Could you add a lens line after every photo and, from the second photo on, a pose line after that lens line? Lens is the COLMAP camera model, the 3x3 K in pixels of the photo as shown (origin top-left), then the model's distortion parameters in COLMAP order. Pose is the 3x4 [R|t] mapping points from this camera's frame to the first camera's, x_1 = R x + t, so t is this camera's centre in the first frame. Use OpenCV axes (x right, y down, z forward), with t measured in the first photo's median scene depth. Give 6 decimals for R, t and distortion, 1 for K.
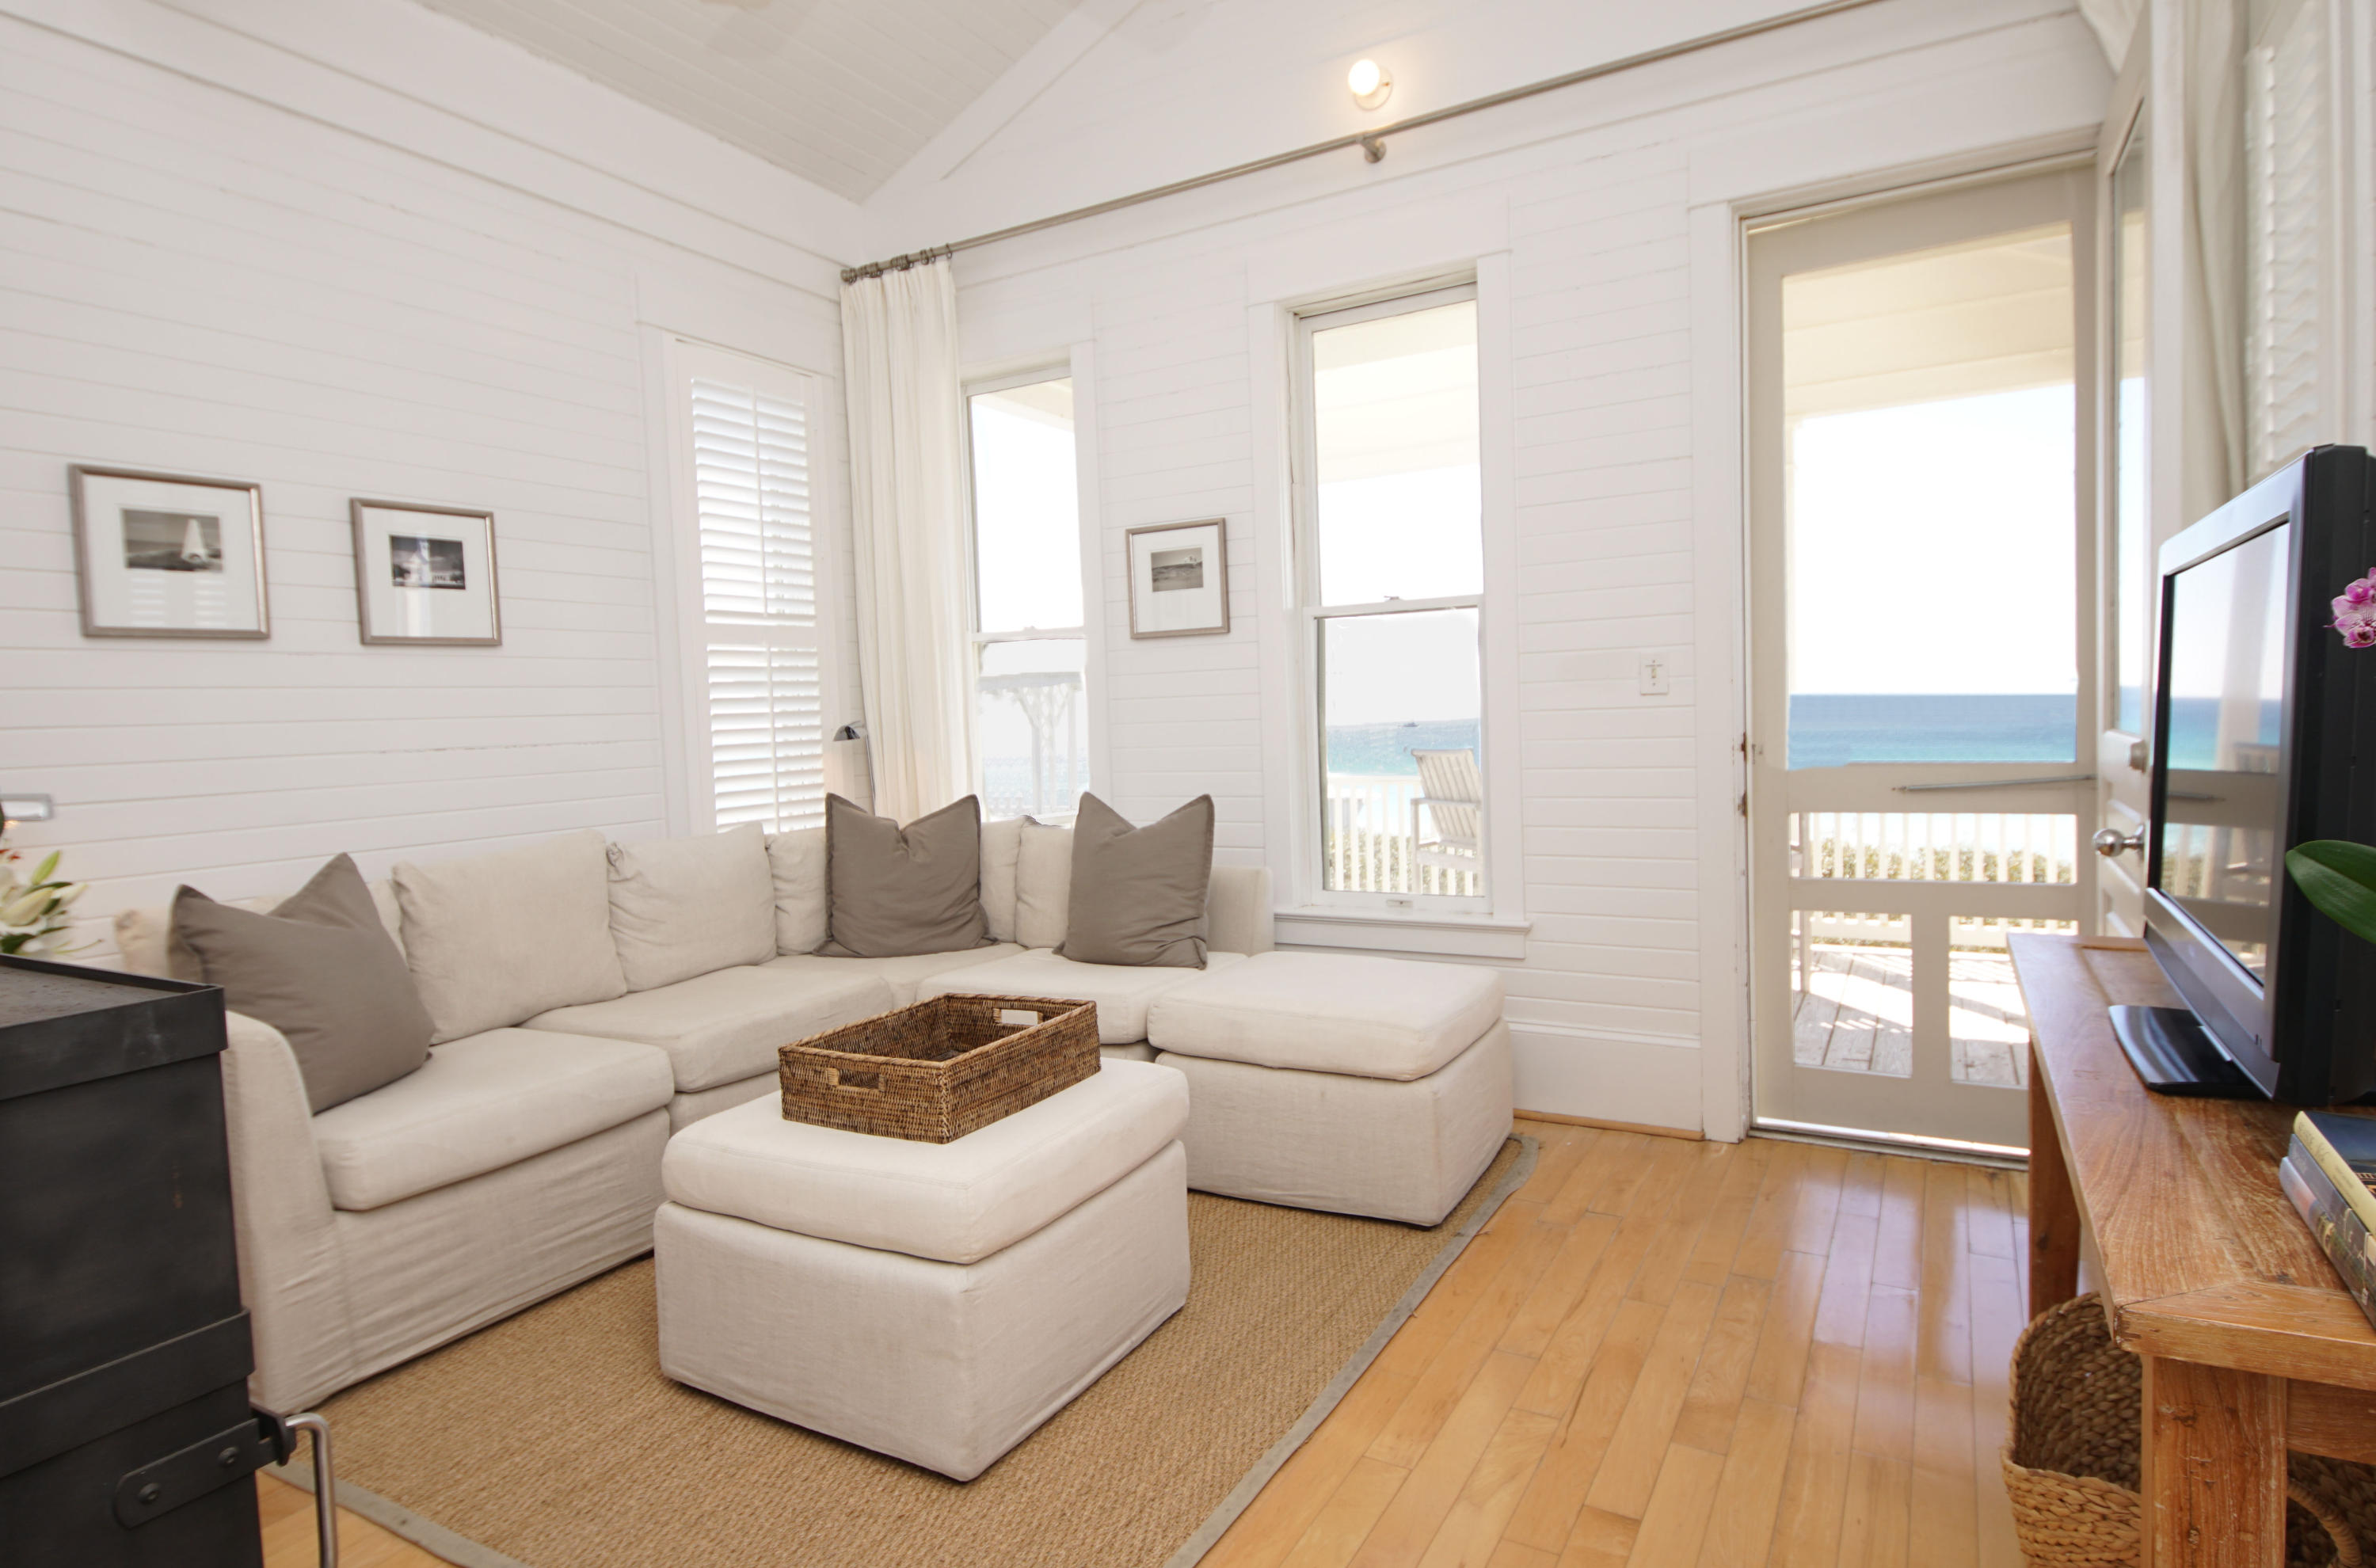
lens RADIAL K [[1320.1, 0, 1172.1], [0, 1320.1, 775.5], [0, 0, 1]] dist [0.016934, -0.002229]
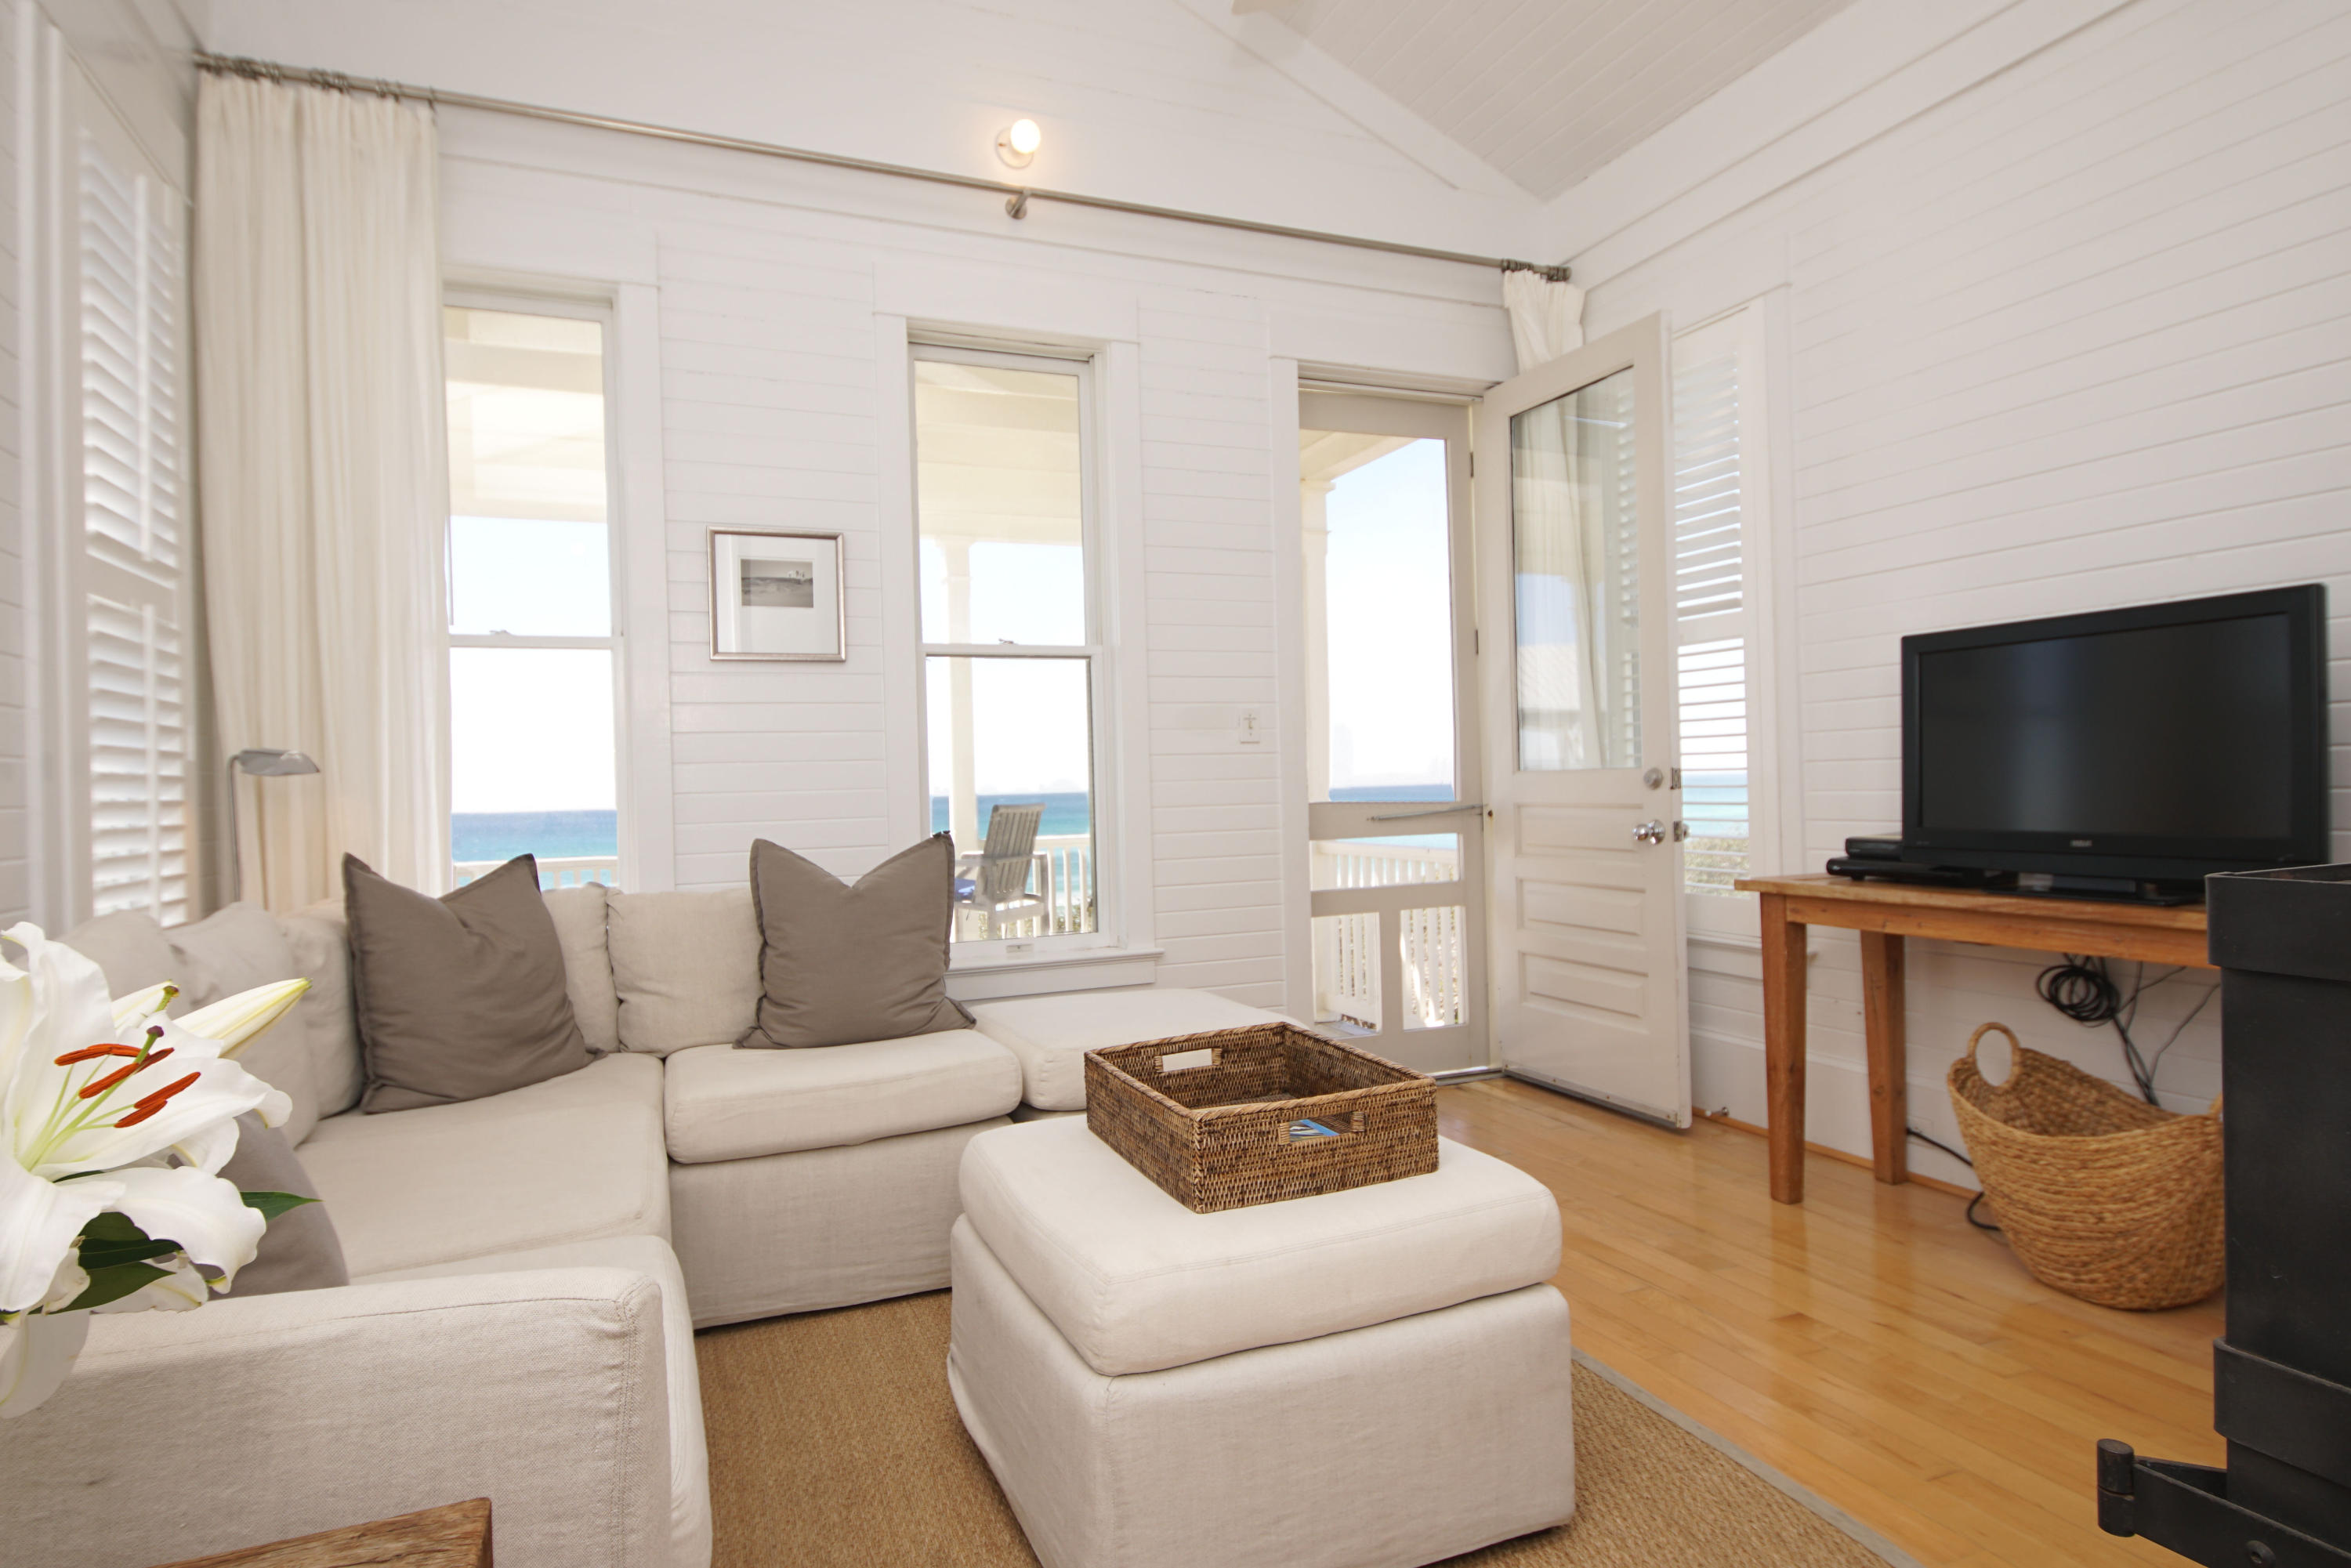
lens RADIAL K [[1269.7, 0, 1175.1], [0, 1269.7, 768.1], [0, 0, 1]] dist [0.029552, -0.025407]
pose [[0.600771, 0.027783, 0.798938, -0.539782], [0.043647, 0.996765, -0.067483, 0.032826], [-0.798229, 0.075412, 0.597615, 0.337195]]
